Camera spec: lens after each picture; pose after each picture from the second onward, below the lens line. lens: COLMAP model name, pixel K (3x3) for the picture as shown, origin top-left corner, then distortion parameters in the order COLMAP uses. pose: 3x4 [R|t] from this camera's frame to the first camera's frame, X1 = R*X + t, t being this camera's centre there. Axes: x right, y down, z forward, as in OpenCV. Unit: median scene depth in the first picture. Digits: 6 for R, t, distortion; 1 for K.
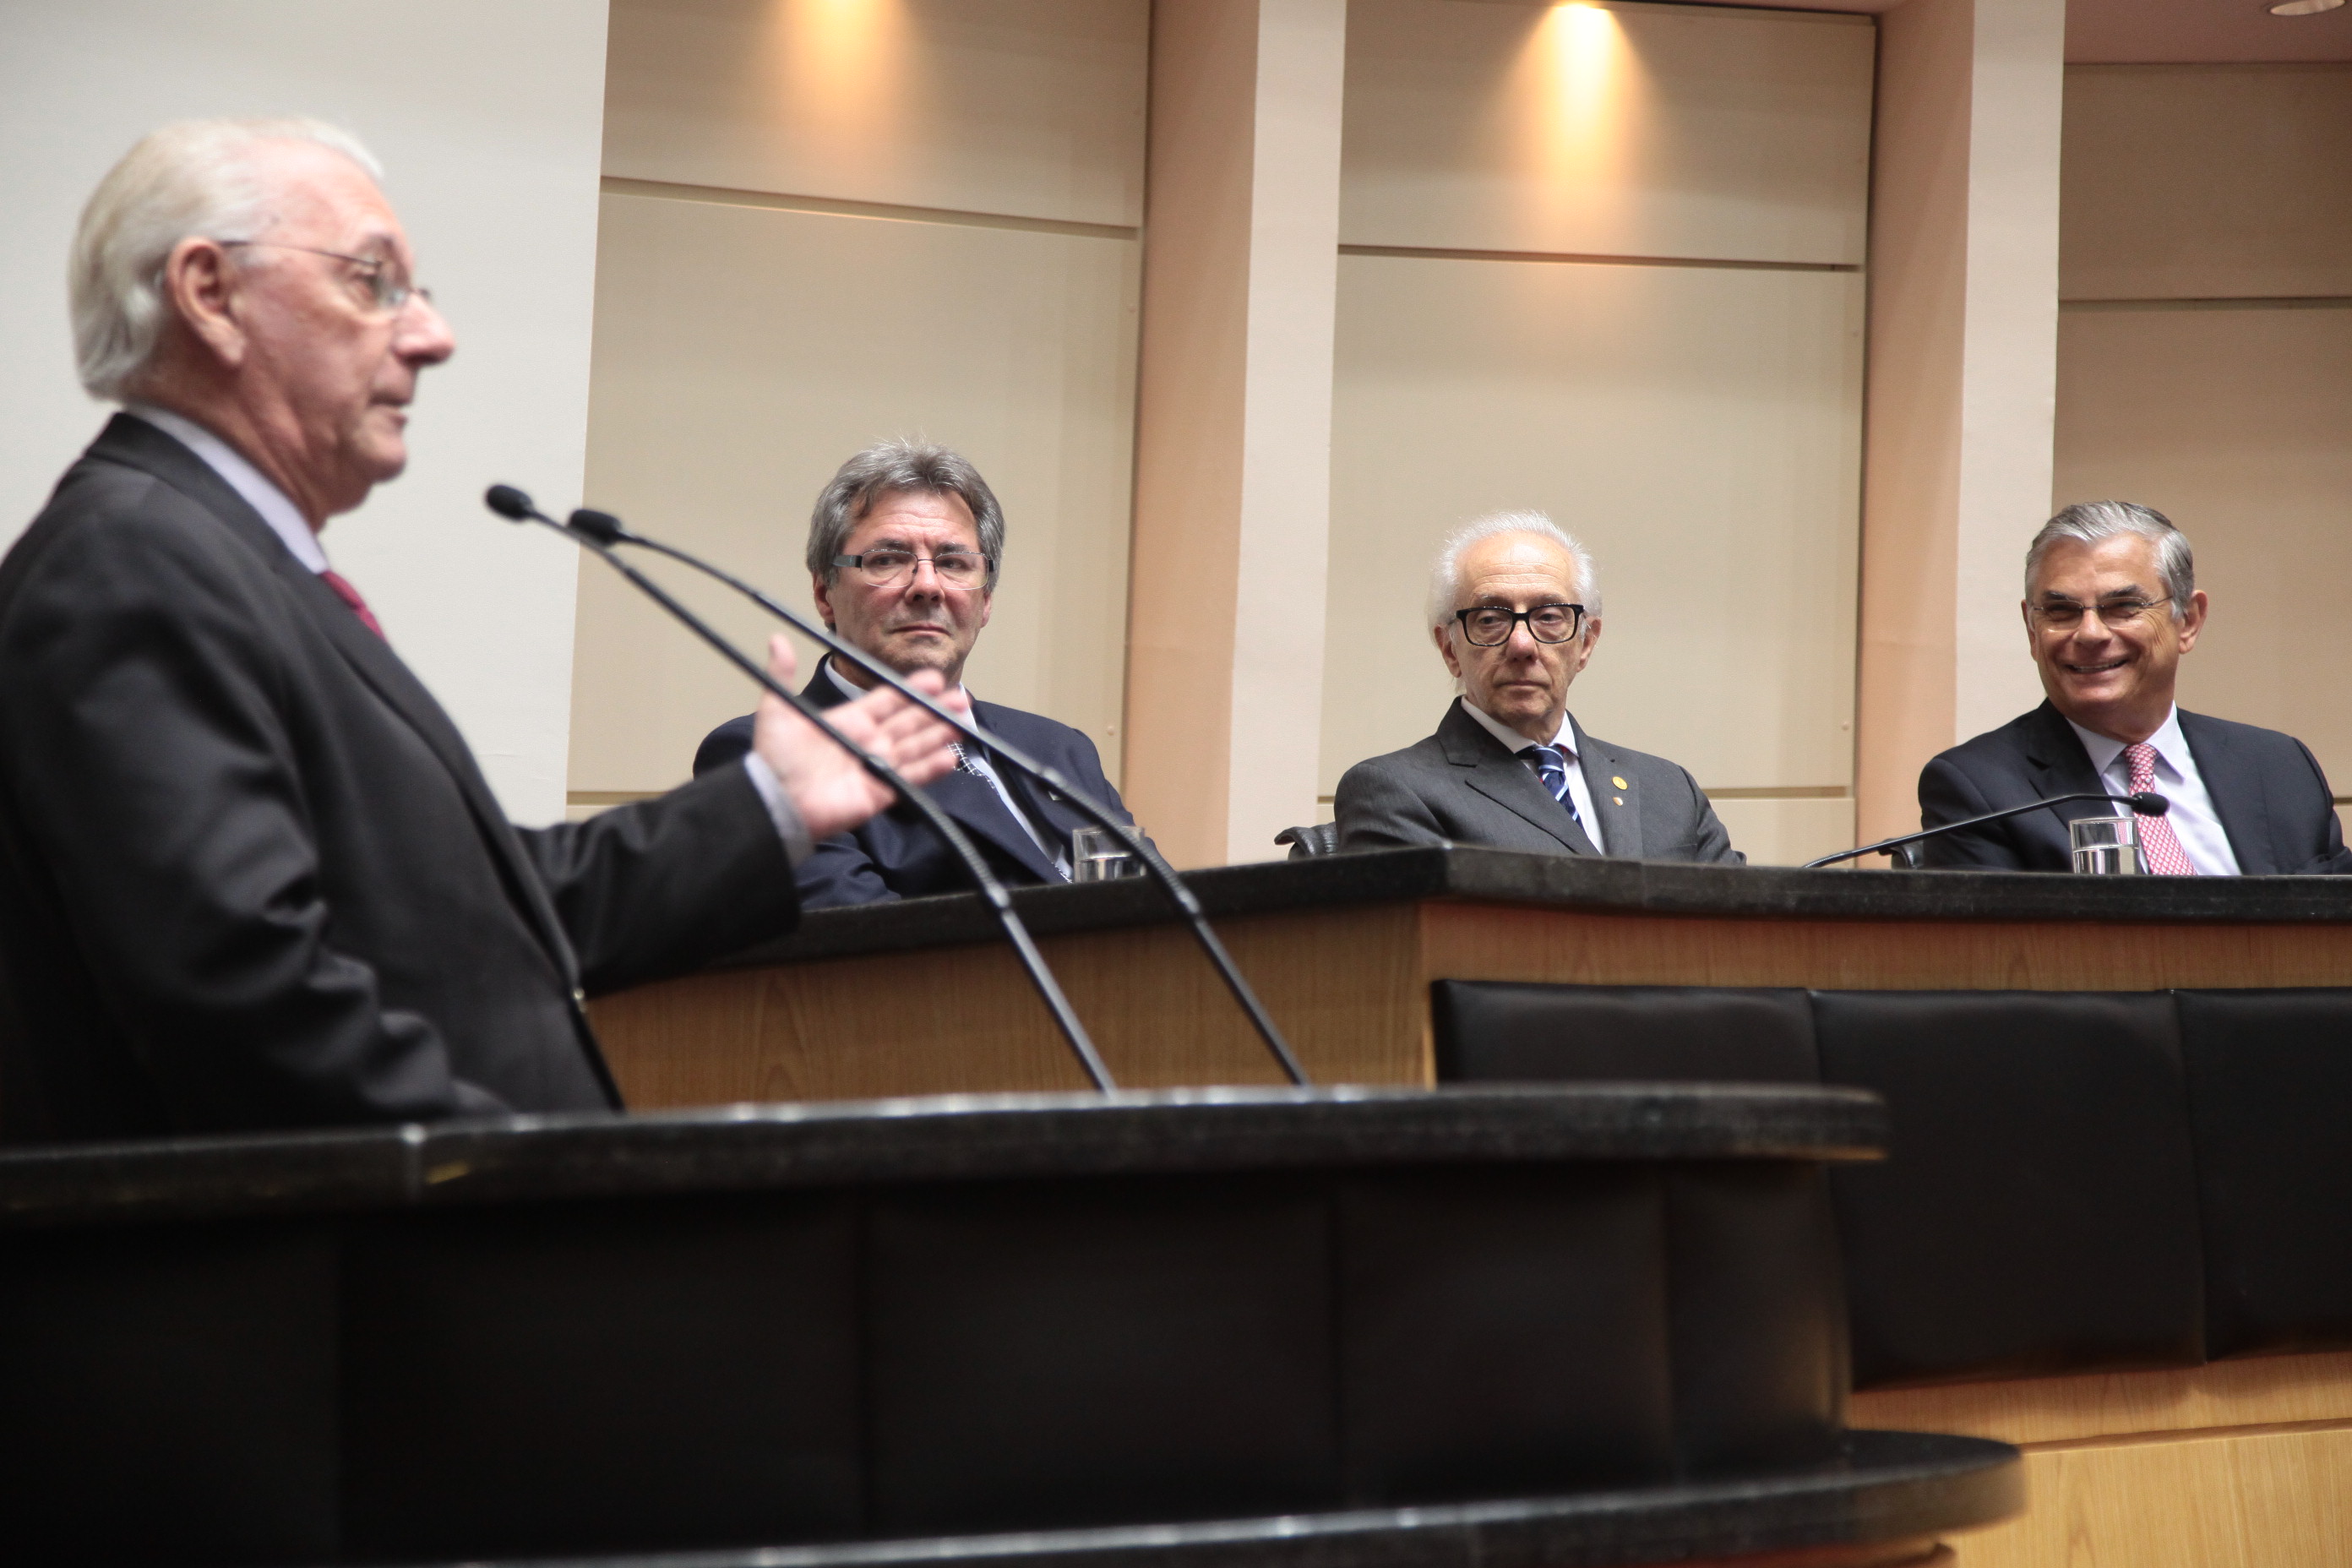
lens RADIAL K [[5480.5, 0, 1162.6], [0, 5480.5, 791.7], [0, 0, 1]] dist [0.439642, 0.000000]
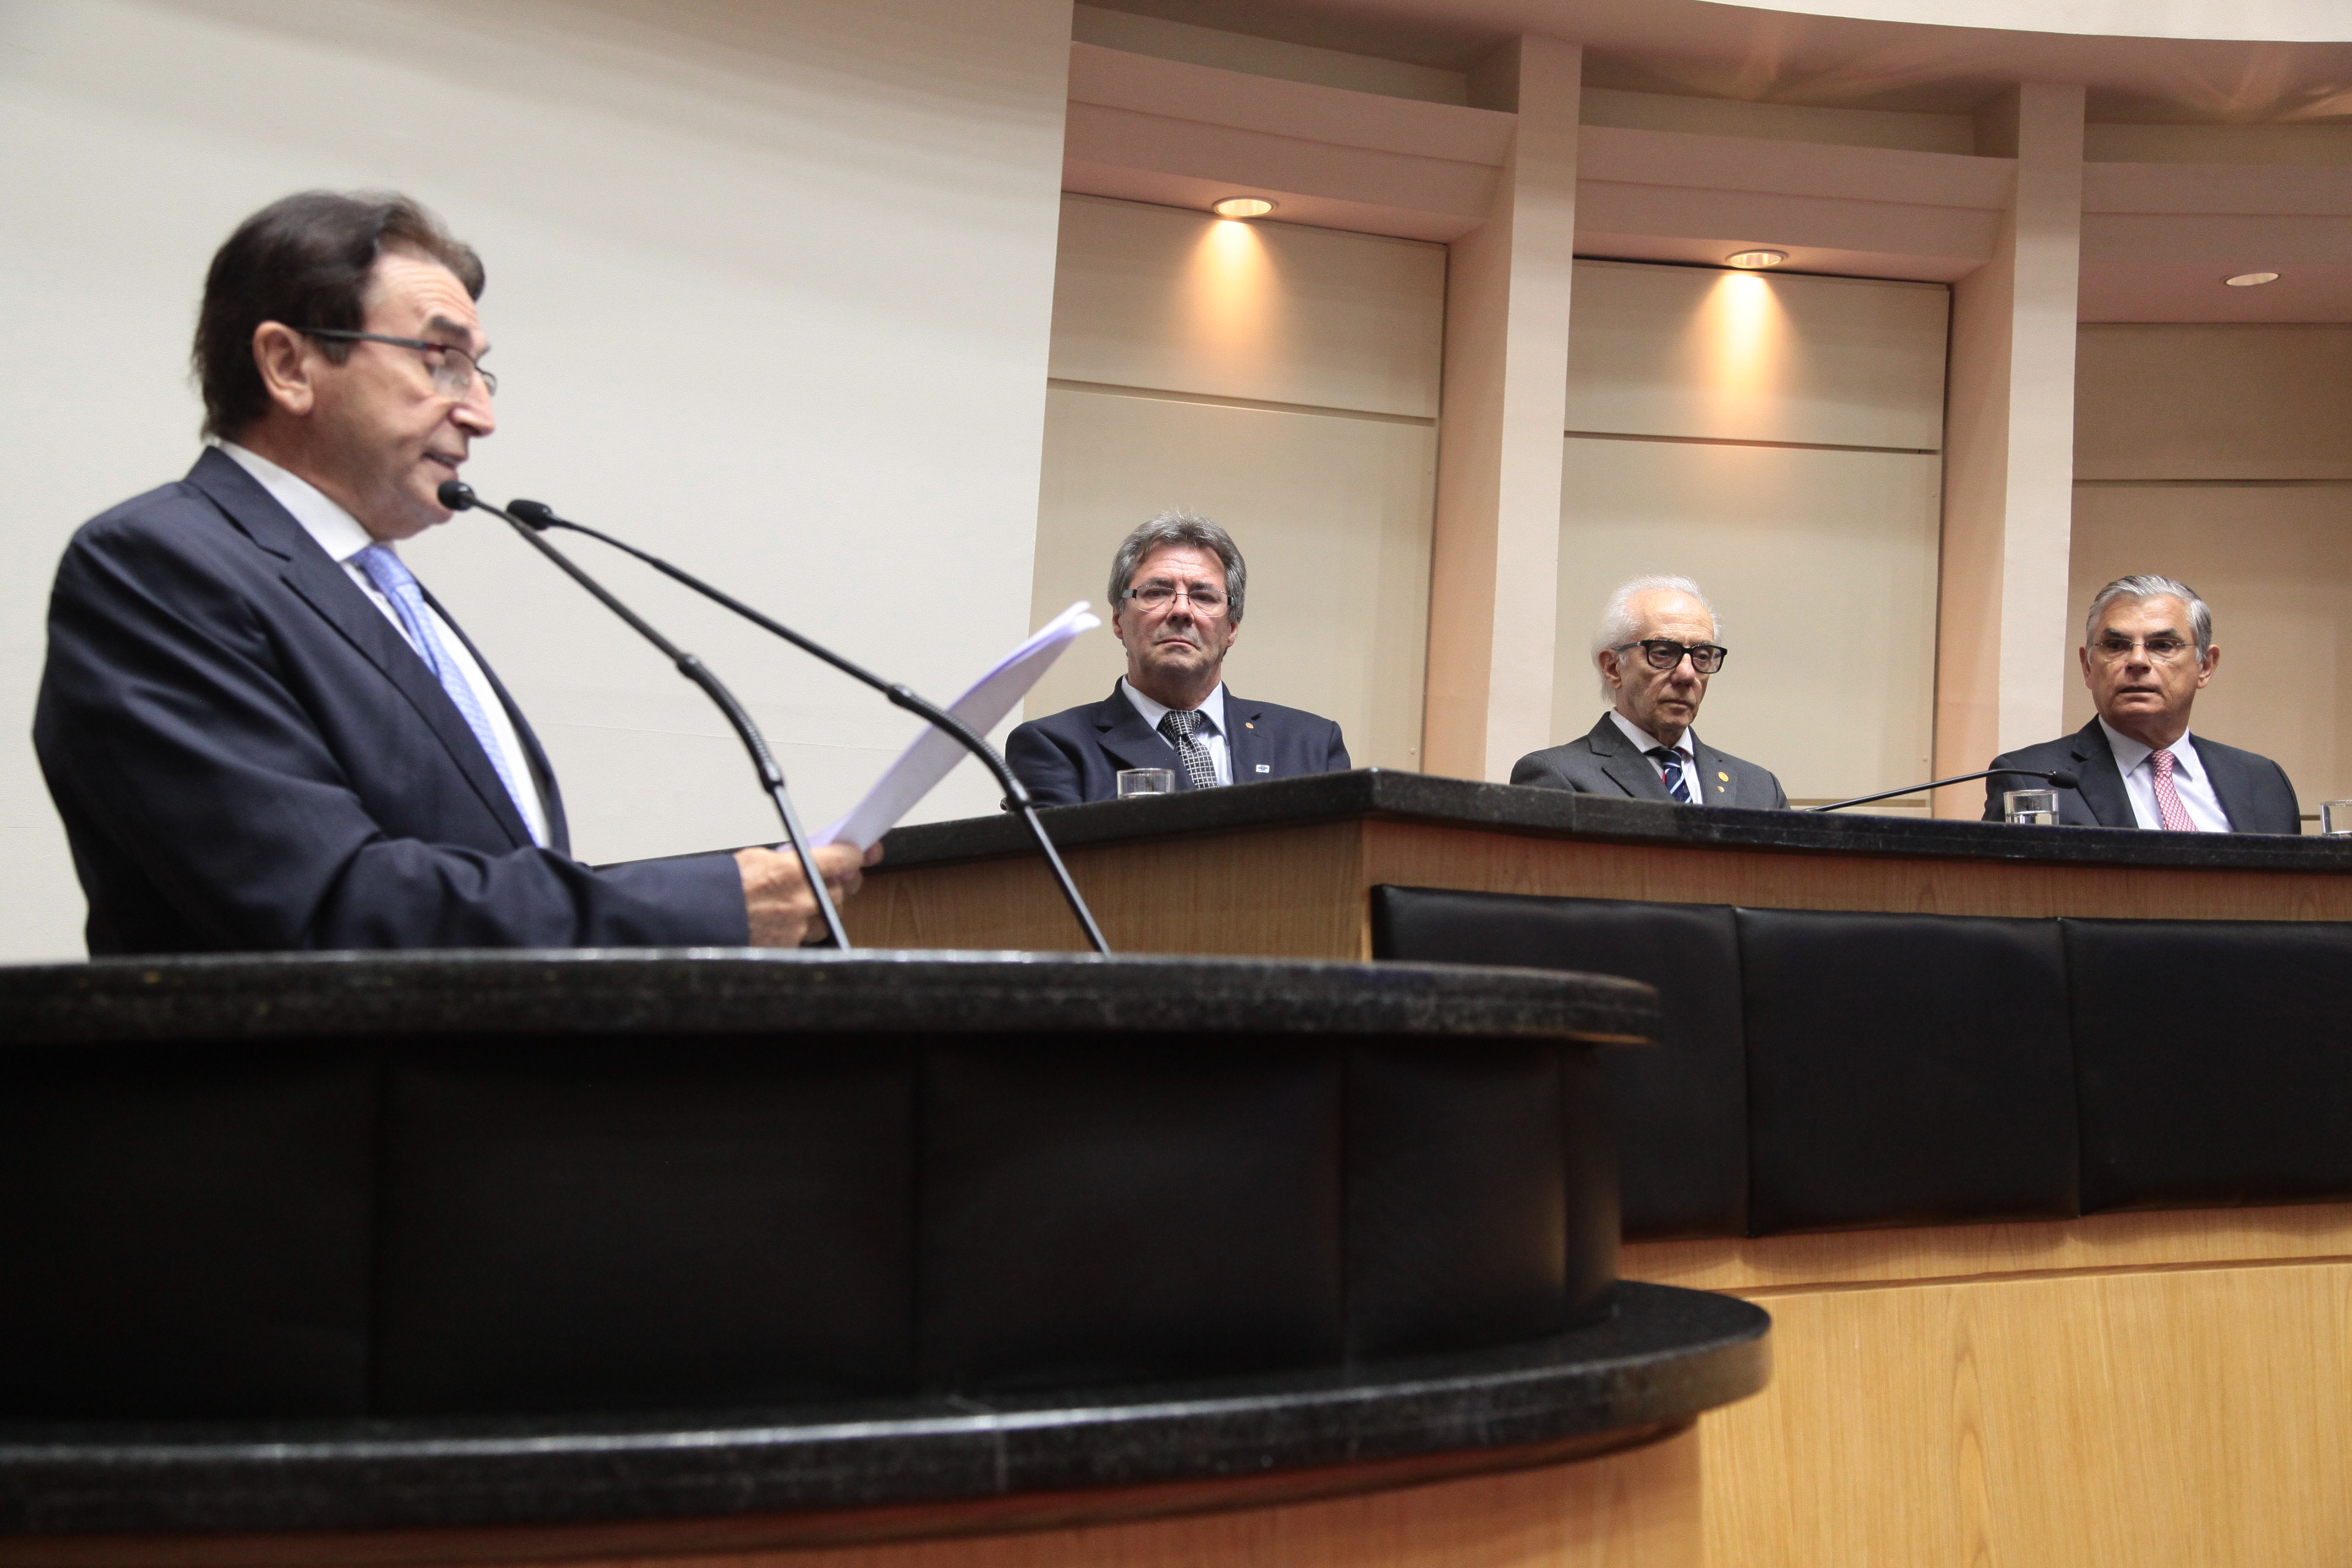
lens RADIAL K [[2952.1, 0, 1153.1], [0, 2952.1, 795.0], [0, 0, 1]] dist [0.108245, 0.000000]
pose [[0.985703, 0.014934, -0.167829, 0.092999], [-0.017244, 0.999775, -0.012314, 0.019735], [0.167607, 0.015032, 0.985739, 0.304668]]
